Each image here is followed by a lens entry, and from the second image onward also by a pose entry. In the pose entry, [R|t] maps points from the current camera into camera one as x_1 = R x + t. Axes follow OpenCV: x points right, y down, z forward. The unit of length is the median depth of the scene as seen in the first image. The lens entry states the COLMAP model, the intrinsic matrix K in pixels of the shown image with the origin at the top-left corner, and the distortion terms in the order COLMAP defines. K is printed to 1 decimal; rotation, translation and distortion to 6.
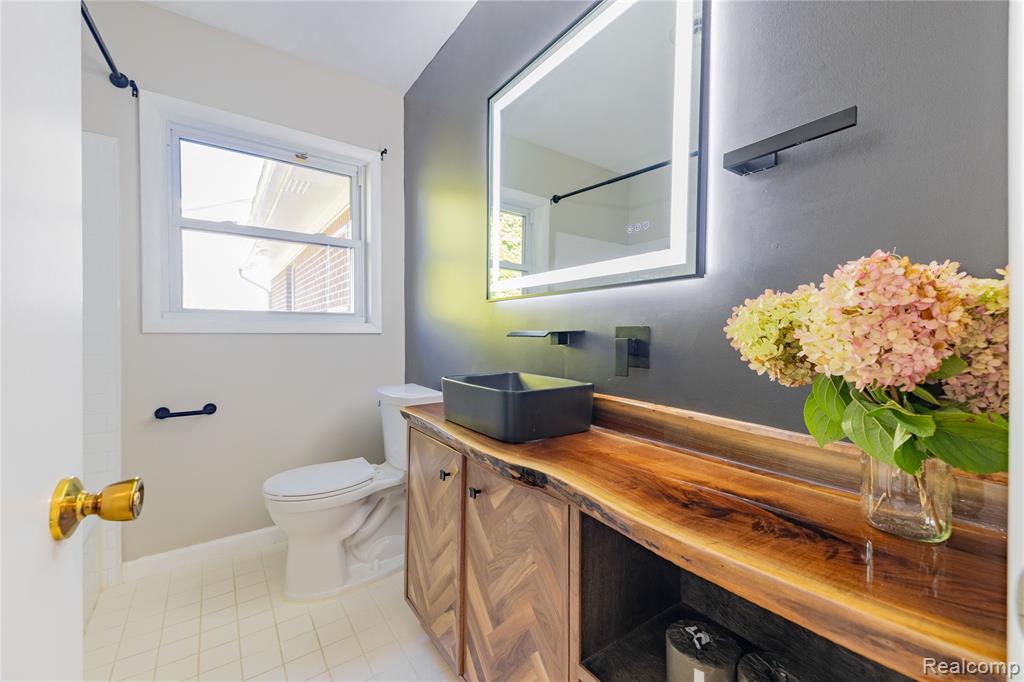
lens RADIAL K [[421.8, 0, 512.1], [0, 421.8, 334.5], [0, 0, 1]] dist [0.039787, -0.008865]
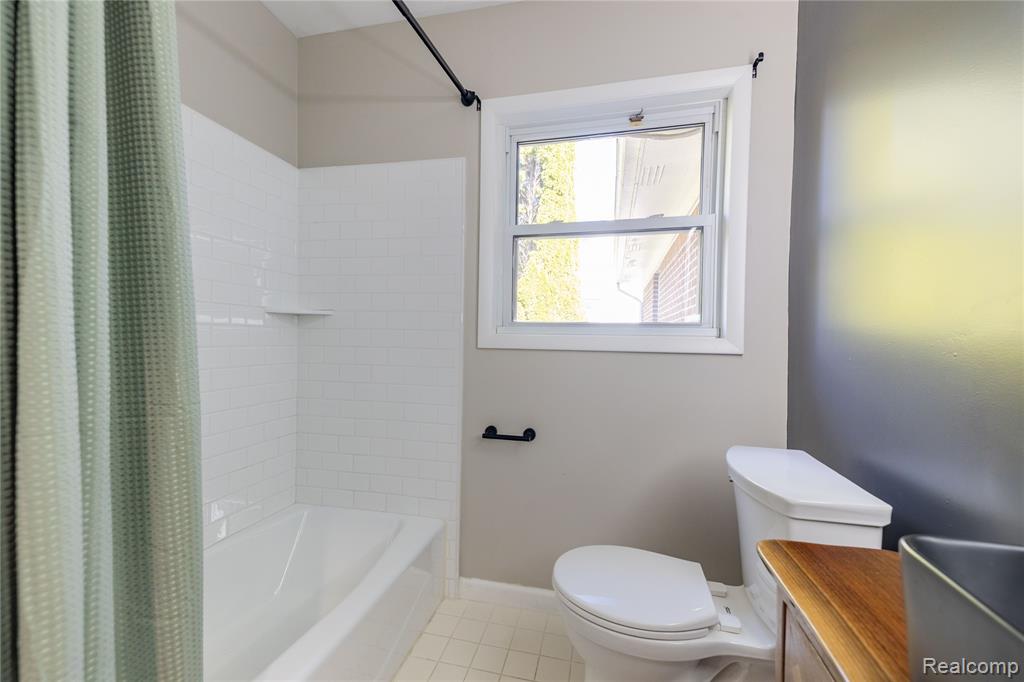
lens RADIAL K [[421.8, 0, 516.0], [0, 421.8, 340.9], [0, 0, 1]] dist [0.039787, -0.008865]
pose [[0.660247, 0.012283, -0.750948, -0.060572], [-0.017108, 0.999853, 0.001313, -0.018718], [0.750854, 0.011980, 0.660360, 0.348336]]
